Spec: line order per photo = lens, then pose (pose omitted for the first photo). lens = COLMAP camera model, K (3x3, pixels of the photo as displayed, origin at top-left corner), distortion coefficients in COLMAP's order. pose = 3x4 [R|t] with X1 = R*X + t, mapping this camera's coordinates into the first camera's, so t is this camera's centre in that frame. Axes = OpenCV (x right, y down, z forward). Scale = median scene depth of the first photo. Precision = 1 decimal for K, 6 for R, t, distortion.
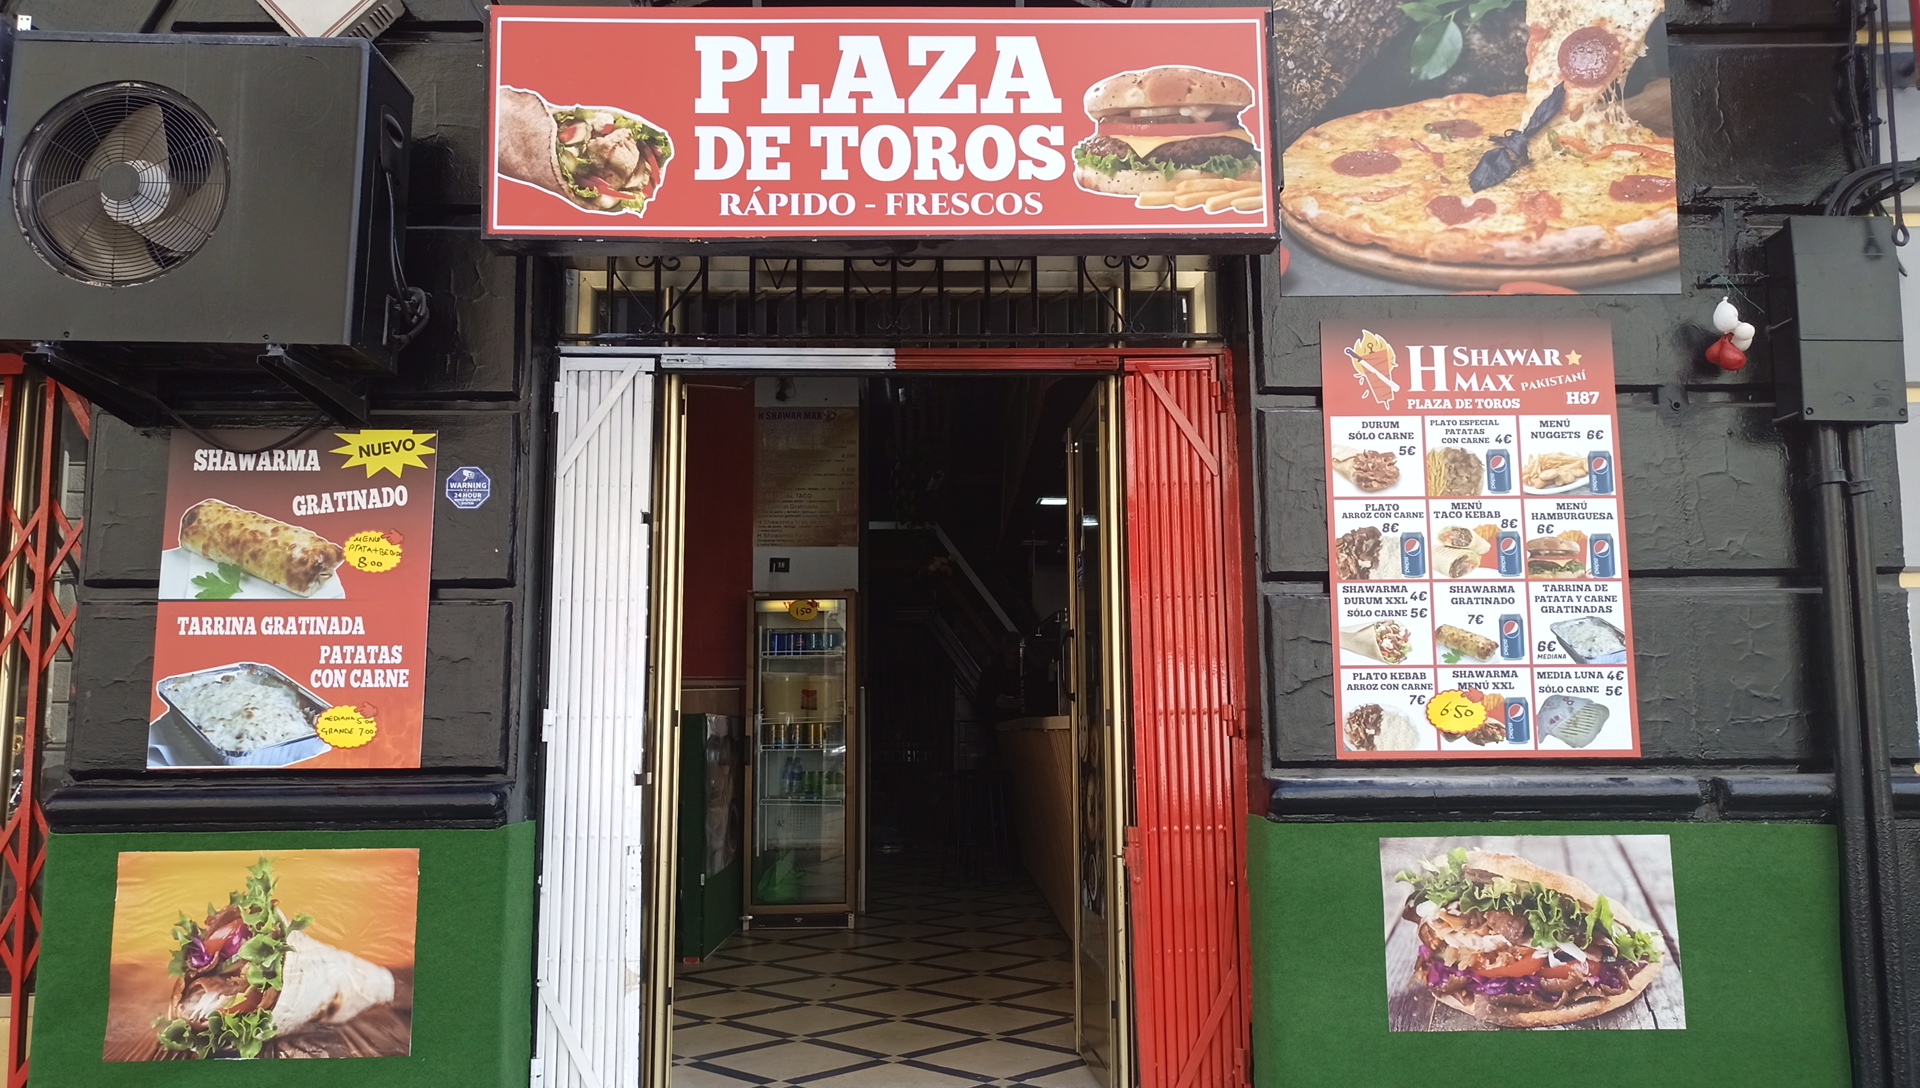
lens RADIAL K [[1425.8, 0, 957.8], [0, 1425.8, 548.7], [0, 0, 1]] dist [0.046669, -0.037965]
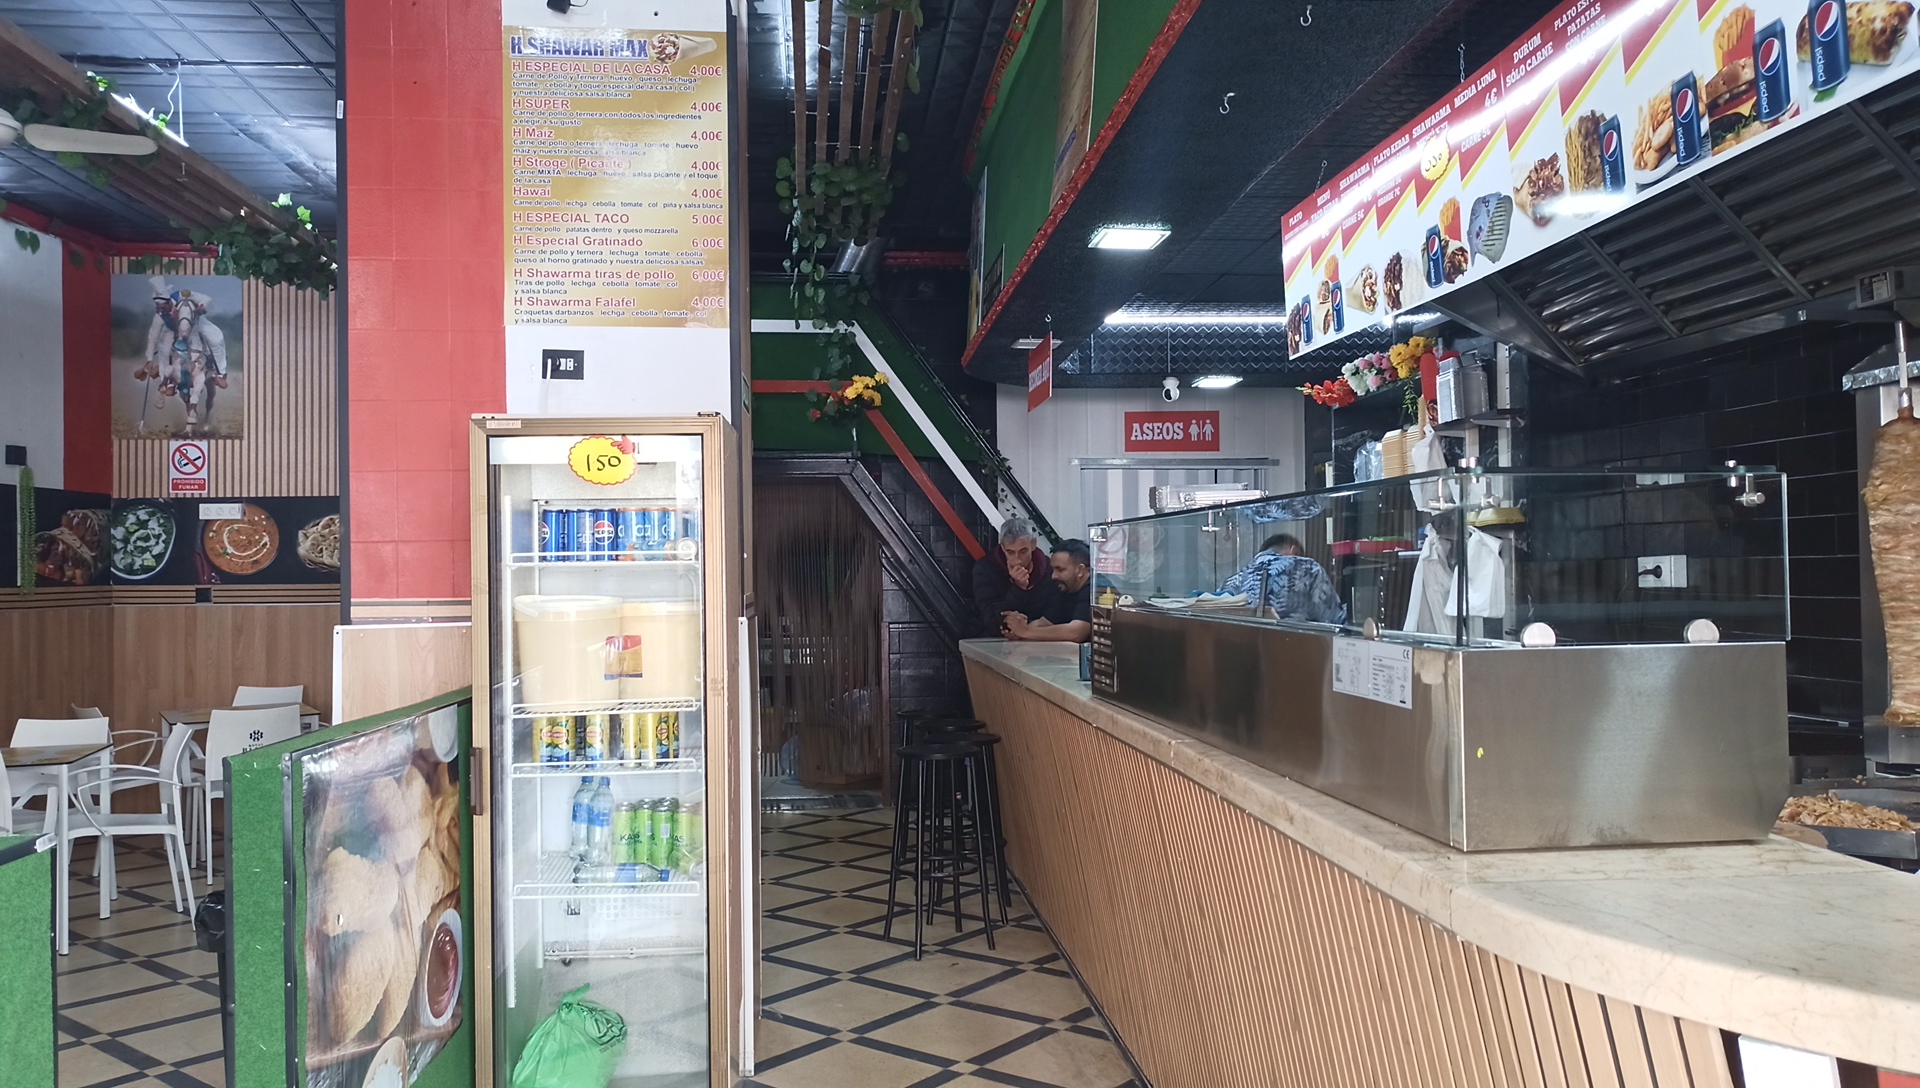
lens RADIAL K [[1425.8, 0, 950.4], [0, 1425.8, 545.6], [0, 0, 1]] dist [0.046669, -0.037965]
pose [[0.997120, -0.007572, 0.075456, -0.073650], [-0.000336, 0.994552, 0.104244, 0.049193], [-0.075834, -0.103969, 0.991685, 1.156043]]
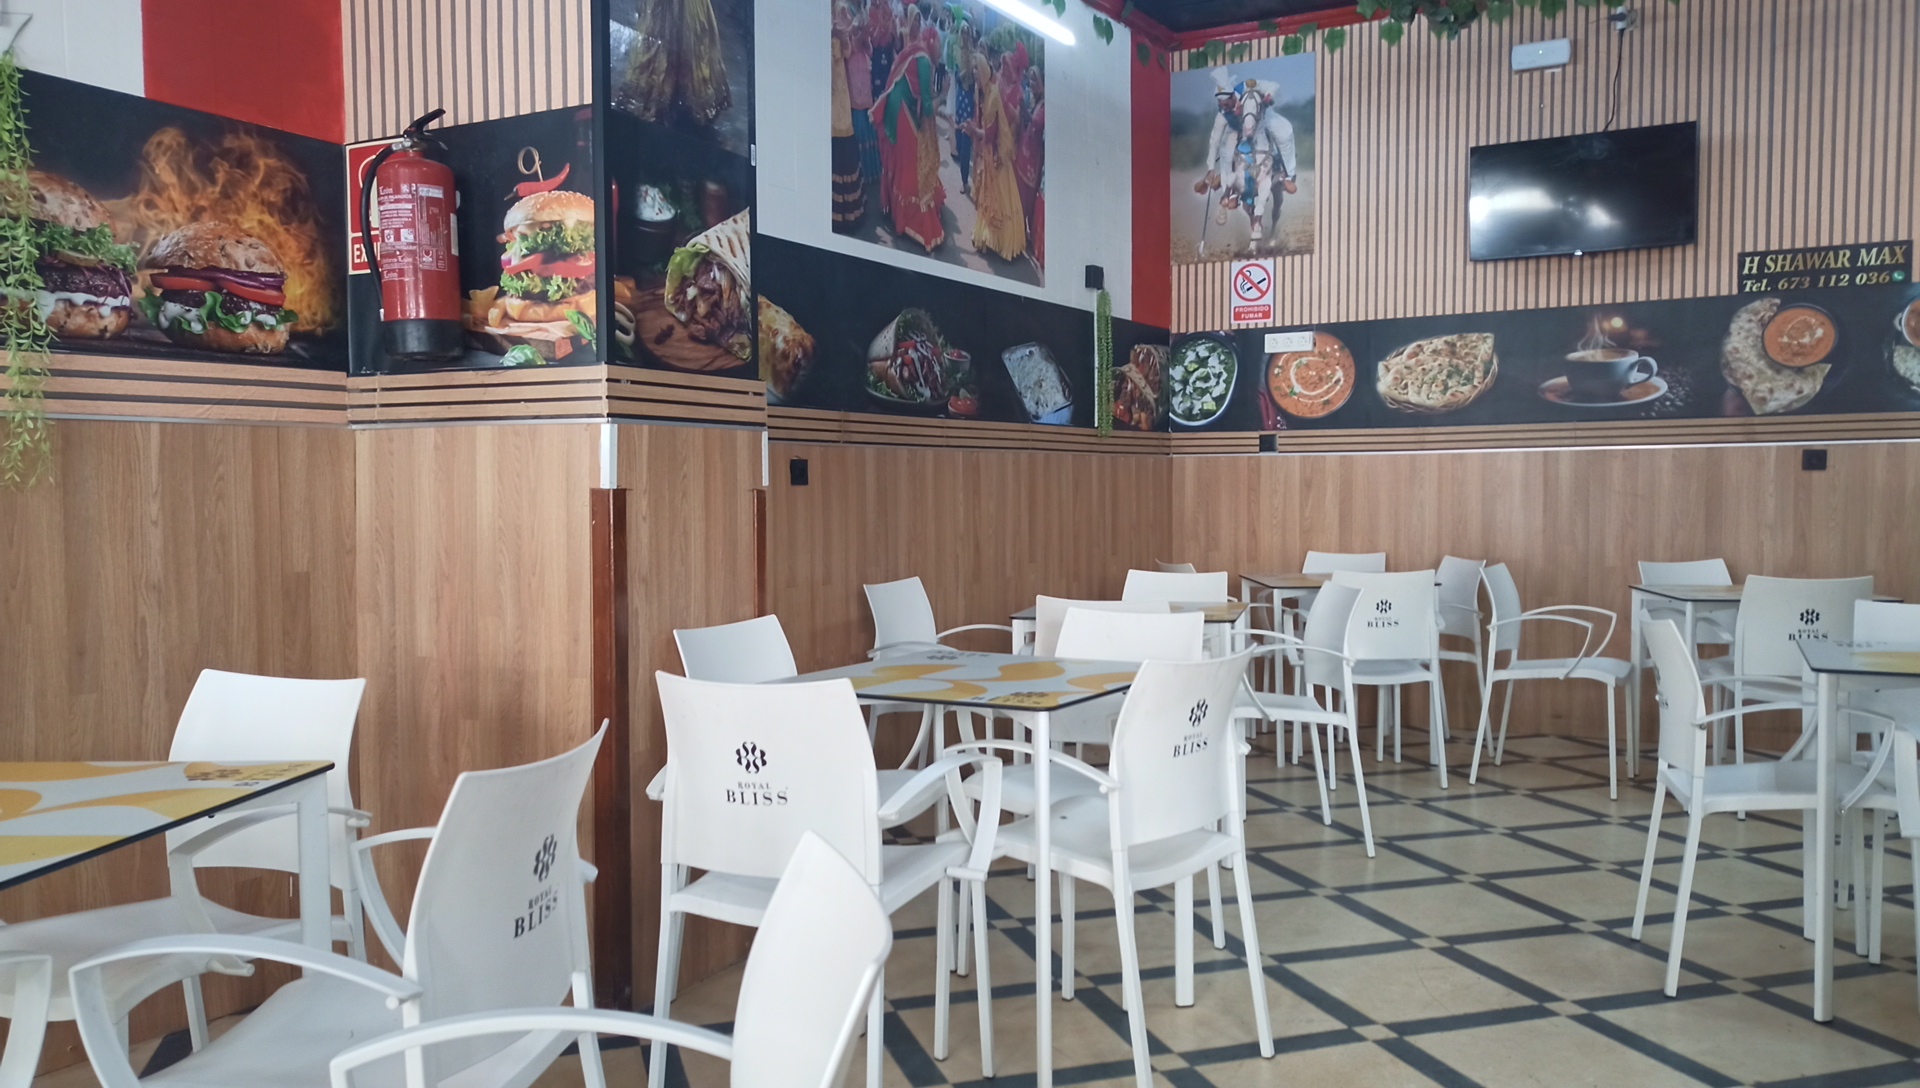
lens RADIAL K [[1425.8, 0, 959.6], [0, 1425.8, 551.0], [0, 0, 1]] dist [0.046669, -0.037965]
pose [[0.882863, 0.014633, -0.469402, -0.536658], [0.062875, 0.986833, 0.149020, 0.194111], [0.465402, -0.161078, 0.870319, 1.603755]]
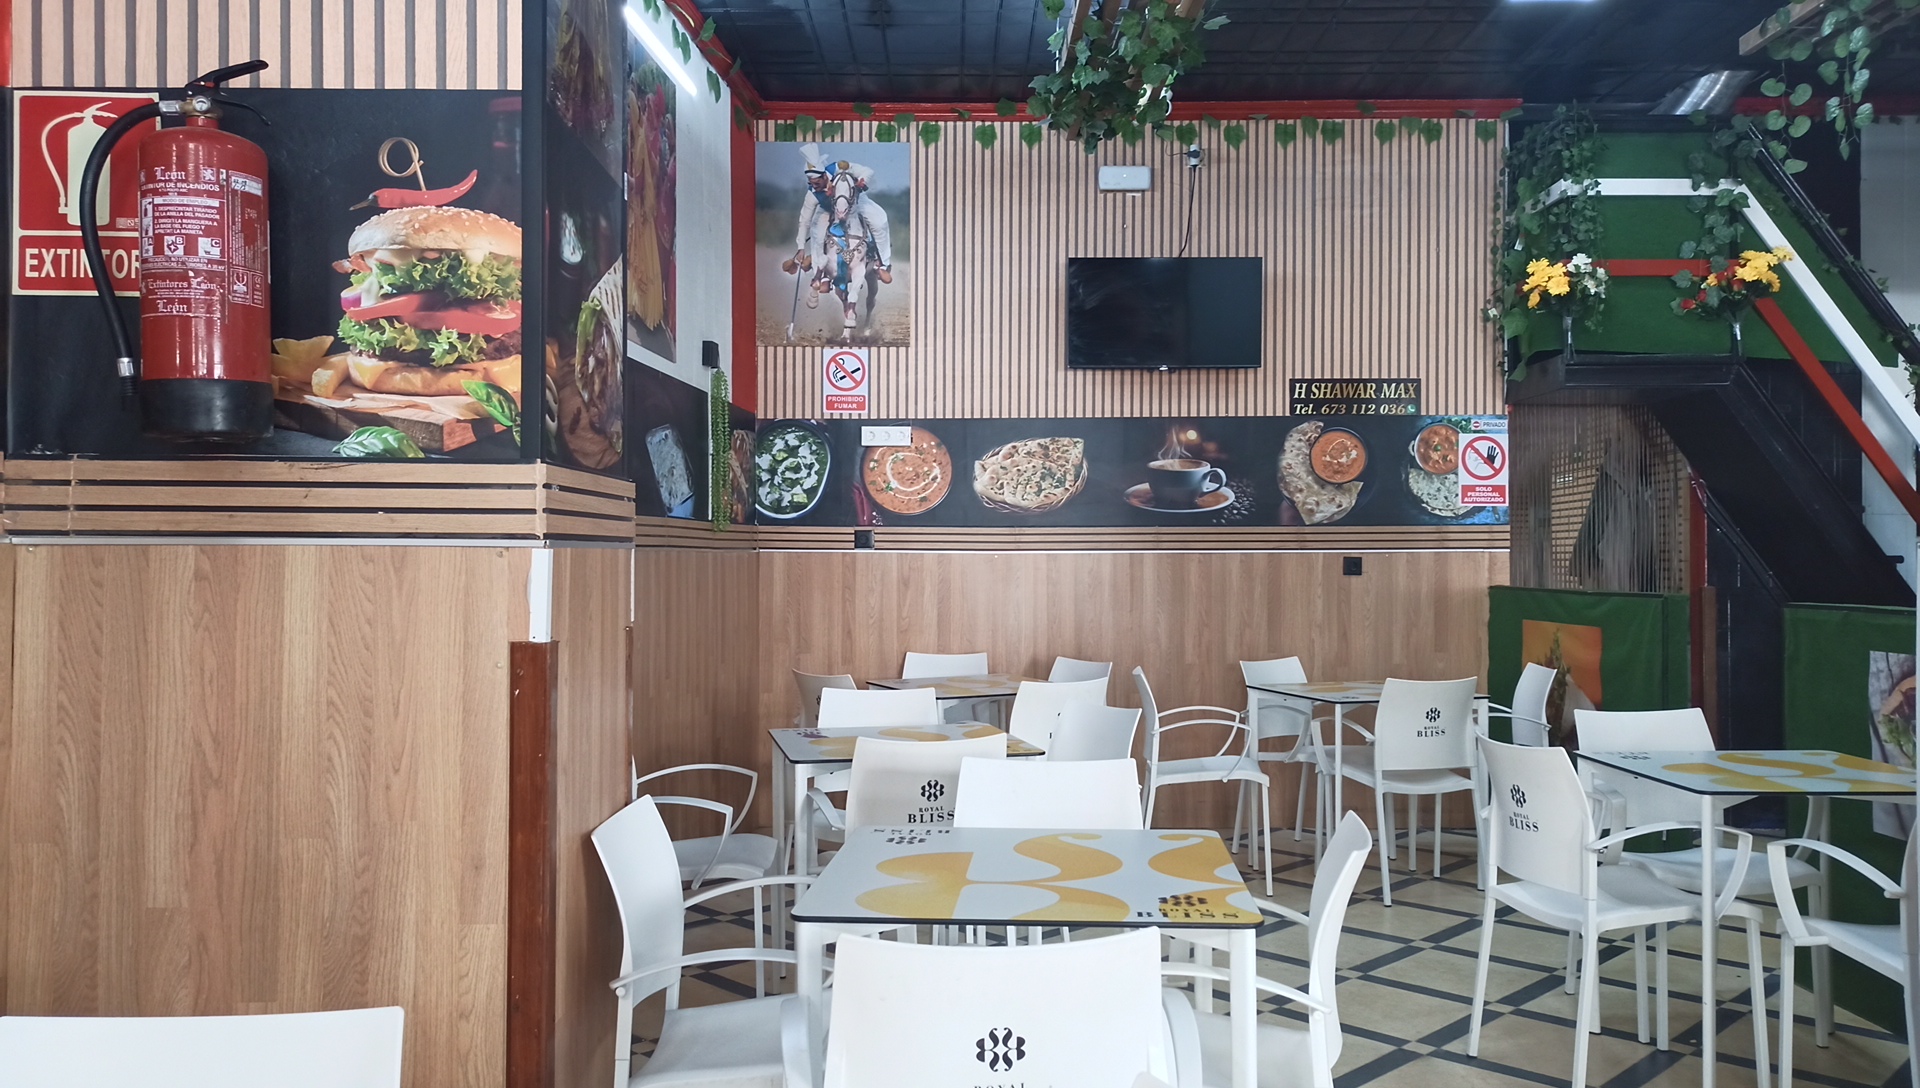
lens RADIAL K [[1425.8, 0, 957.0], [0, 1425.8, 556.5], [0, 0, 1]] dist [0.046669, -0.037965]
pose [[0.999942, 0.002183, -0.010584, -0.929325], [-0.000903, 0.992840, 0.119446, 0.166755], [0.010769, -0.119429, 0.992784, 1.673040]]
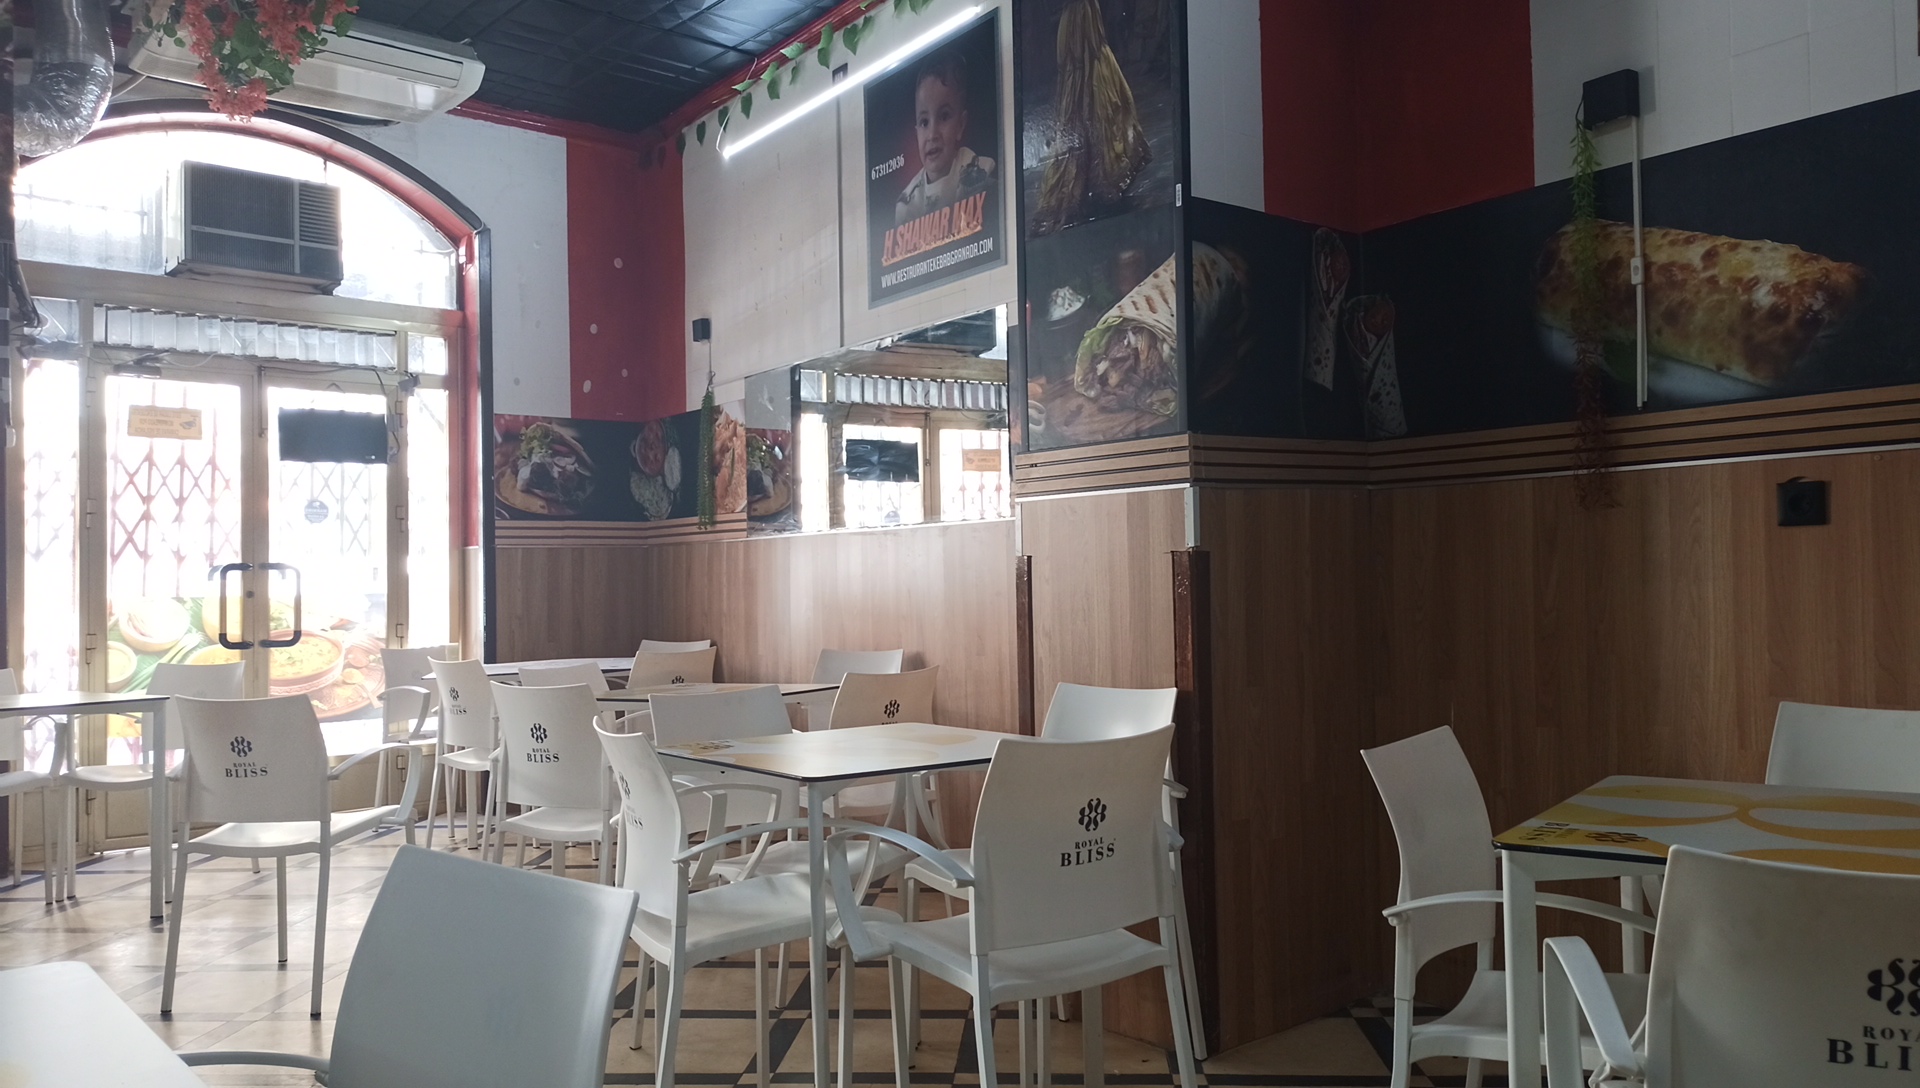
lens RADIAL K [[1444.9, 0, 962.2], [0, 1444.9, 554.5], [0, 0, 1]] dist [0.040226, -0.005295]
pose [[-0.760719, 0.006295, -0.649051, -0.419340], [0.101870, 0.988719, -0.109807, 0.372501], [0.641038, -0.149651, -0.752778, 2.956169]]
